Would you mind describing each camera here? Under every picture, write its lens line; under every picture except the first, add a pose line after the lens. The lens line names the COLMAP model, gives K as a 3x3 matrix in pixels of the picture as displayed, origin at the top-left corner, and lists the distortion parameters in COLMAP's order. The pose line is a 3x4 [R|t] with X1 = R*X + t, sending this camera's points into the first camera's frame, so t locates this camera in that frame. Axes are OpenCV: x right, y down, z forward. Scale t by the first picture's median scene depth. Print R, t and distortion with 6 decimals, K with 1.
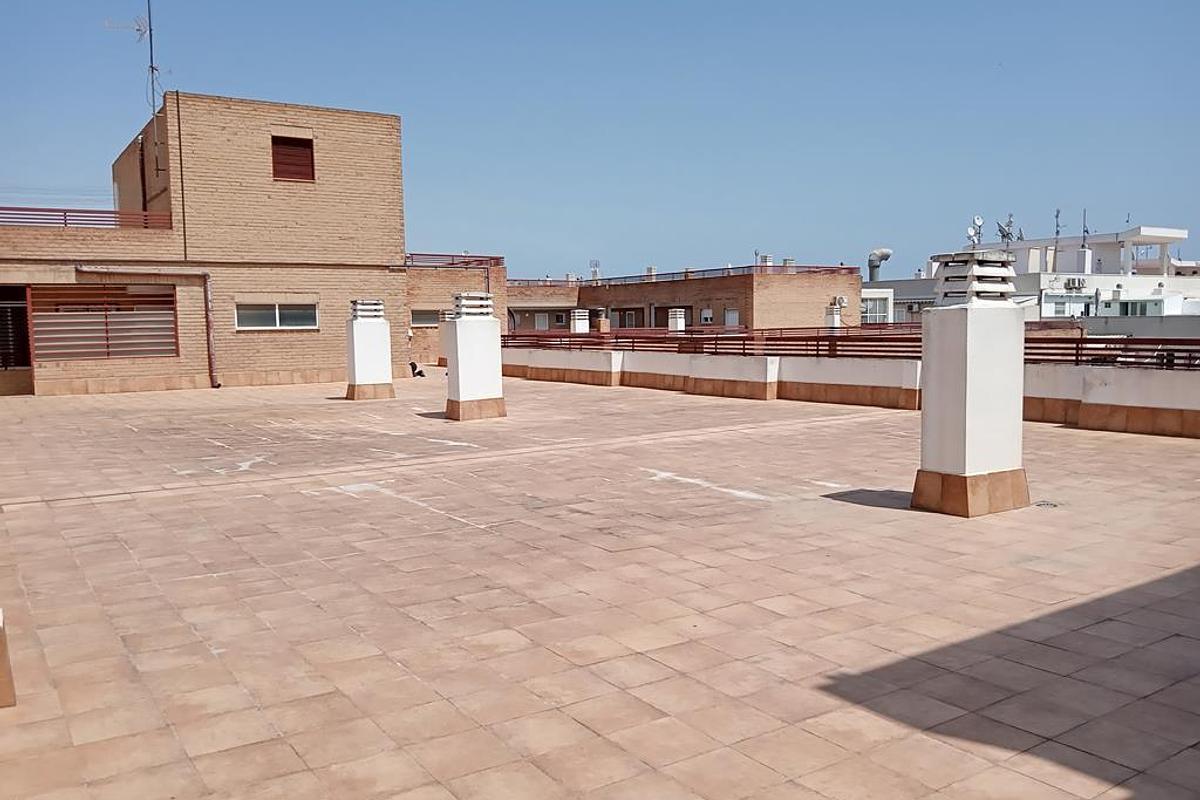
lens RADIAL K [[961.2, 0, 604.5], [0, 961.2, 403.8], [0, 0, 1]] dist [-0.032029, -0.002753]
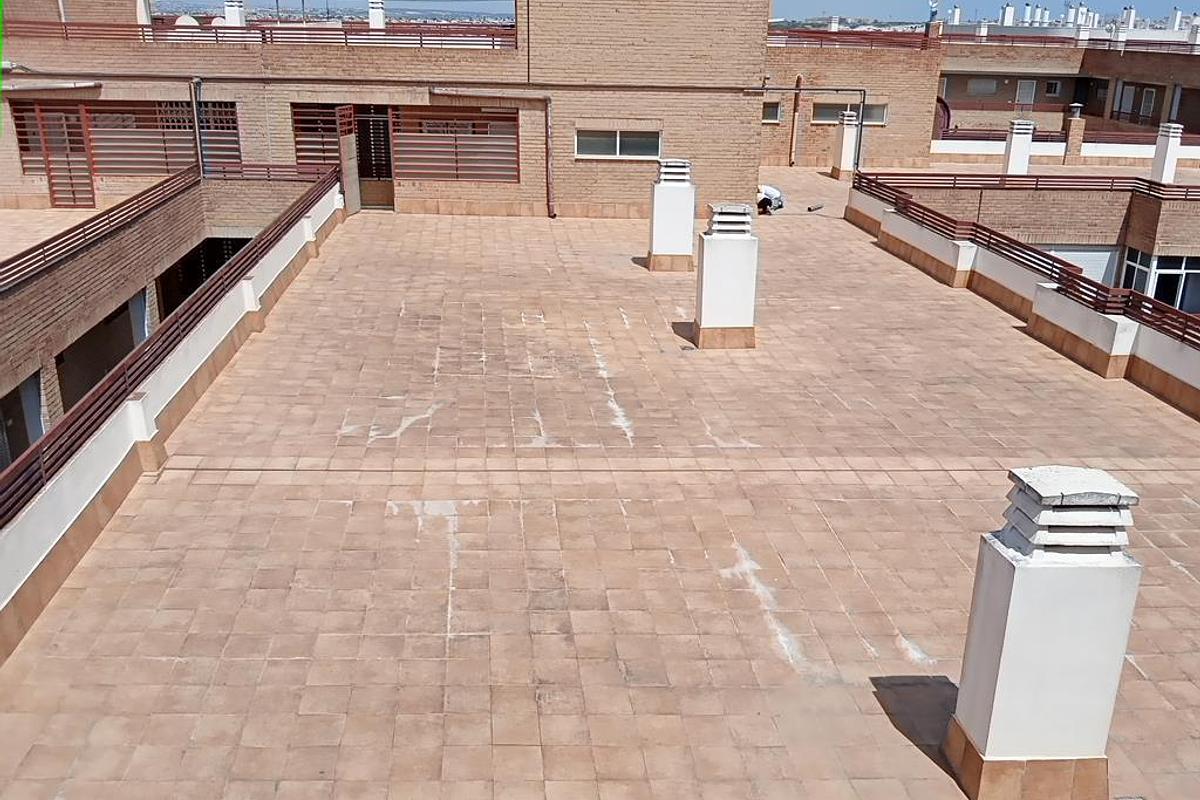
lens RADIAL K [[1049.5, 0, 593.8], [0, 1049.5, 388.8], [0, 0, 1]] dist [-0.023307, -0.027498]
pose [[0.857075, 0.202300, -0.473811, 0.178584], [-0.061627, 0.953334, 0.295562, -0.172355], [0.511492, -0.224120, 0.829546, 0.090885]]
